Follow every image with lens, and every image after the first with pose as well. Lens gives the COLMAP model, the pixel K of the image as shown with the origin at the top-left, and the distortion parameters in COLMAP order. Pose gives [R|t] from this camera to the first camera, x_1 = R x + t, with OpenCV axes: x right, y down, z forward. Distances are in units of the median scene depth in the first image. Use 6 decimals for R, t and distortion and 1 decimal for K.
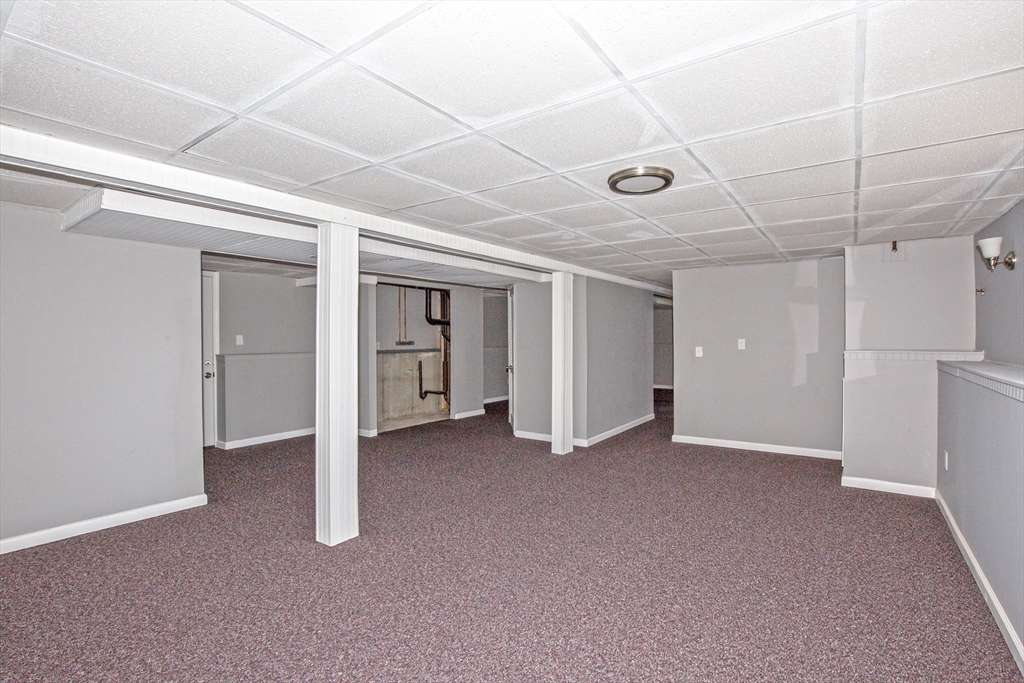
lens RADIAL K [[474.0, 0, 513.5], [0, 474.0, 341.2], [0, 0, 1]] dist [-0.034796, 0.005379]
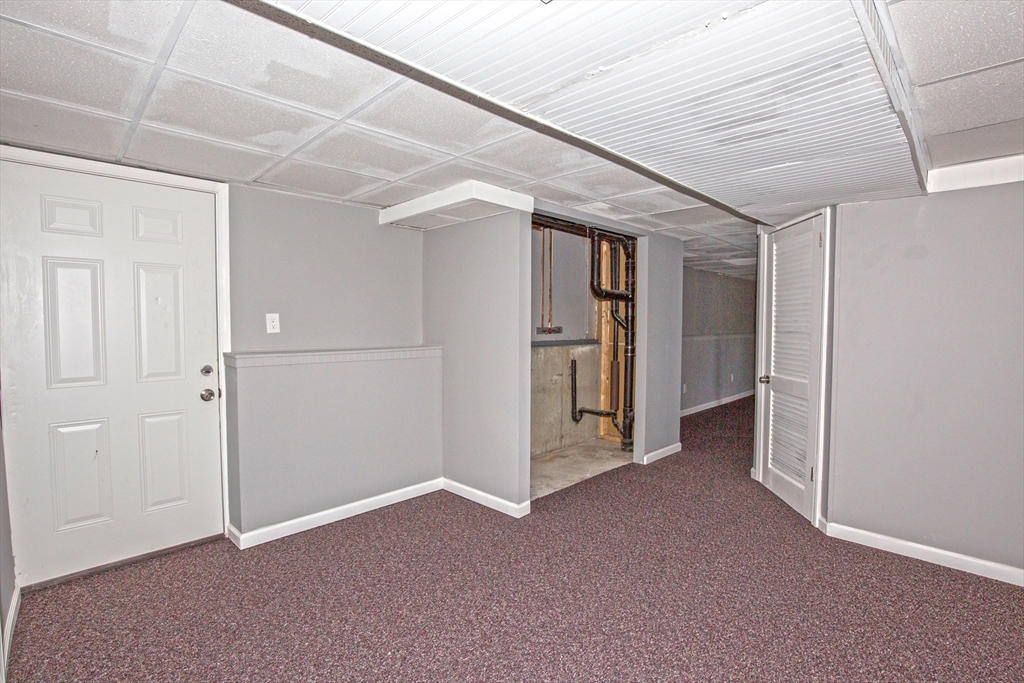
lens RADIAL K [[474.0, 0, 511.1], [0, 474.0, 340.4], [0, 0, 1]] dist [-0.034796, 0.005379]
pose [[0.986384, 0.014736, -0.163795, -0.181346], [-0.009499, 0.999420, 0.032711, -0.002239], [0.164182, -0.030710, 0.985952, 0.397420]]
